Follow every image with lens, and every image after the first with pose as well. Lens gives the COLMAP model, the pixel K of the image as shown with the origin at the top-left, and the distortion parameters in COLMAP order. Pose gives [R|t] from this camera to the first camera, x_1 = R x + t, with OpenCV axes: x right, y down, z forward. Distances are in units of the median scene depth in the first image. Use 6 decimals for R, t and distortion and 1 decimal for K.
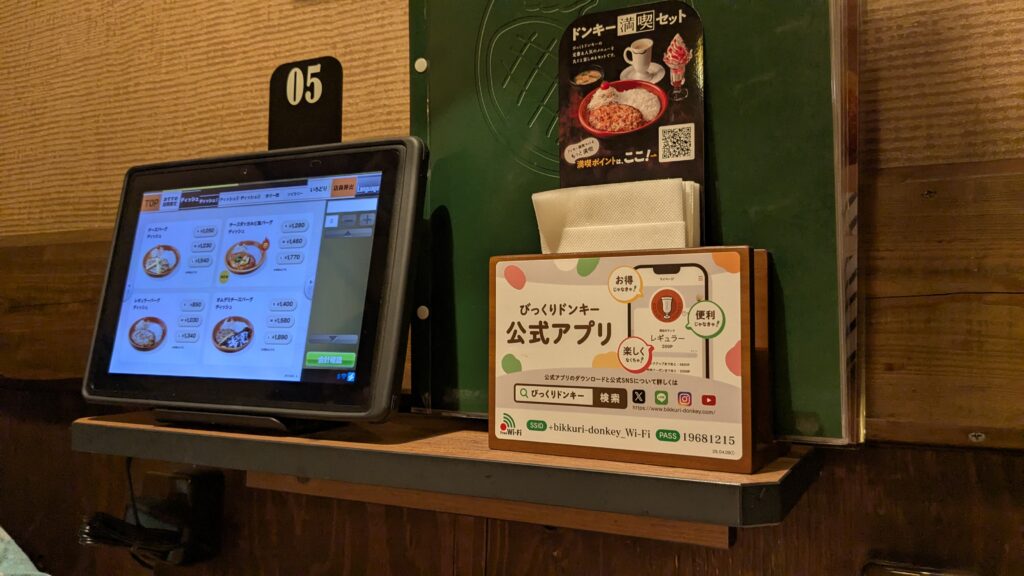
lens RADIAL K [[804.2, 0, 513.6], [0, 804.2, 288.0], [0, 0, 1]] dist [0.036783, -0.031471]
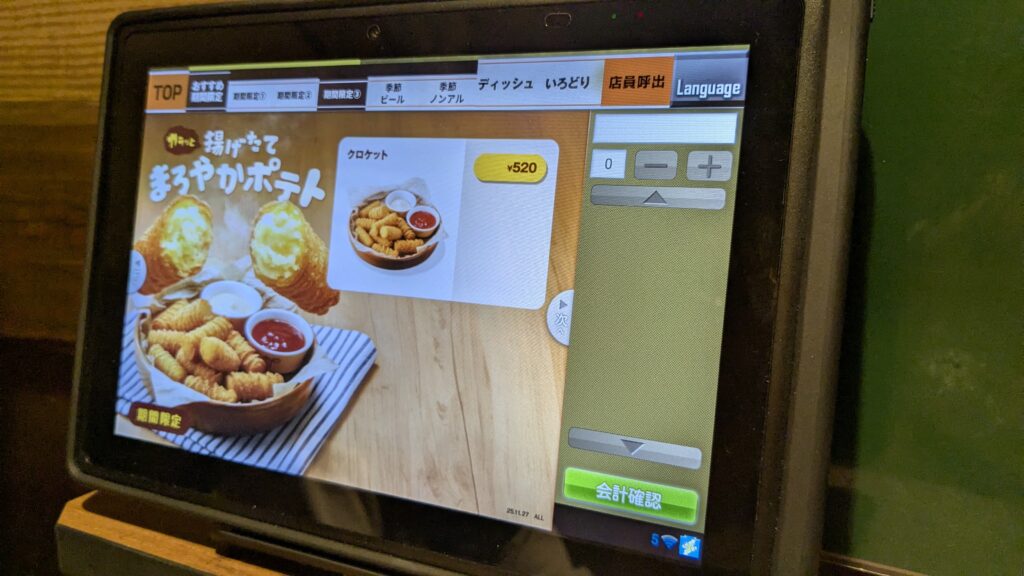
lens RADIAL K [[804.2, 0, 510.6], [0, 804.2, 291.7], [0, 0, 1]] dist [0.036783, -0.031471]
pose [[0.999776, 0.007997, 0.019598, -0.282696], [-0.011810, 0.979115, 0.202963, -0.101317], [-0.017566, -0.203149, 0.978990, 0.557230]]
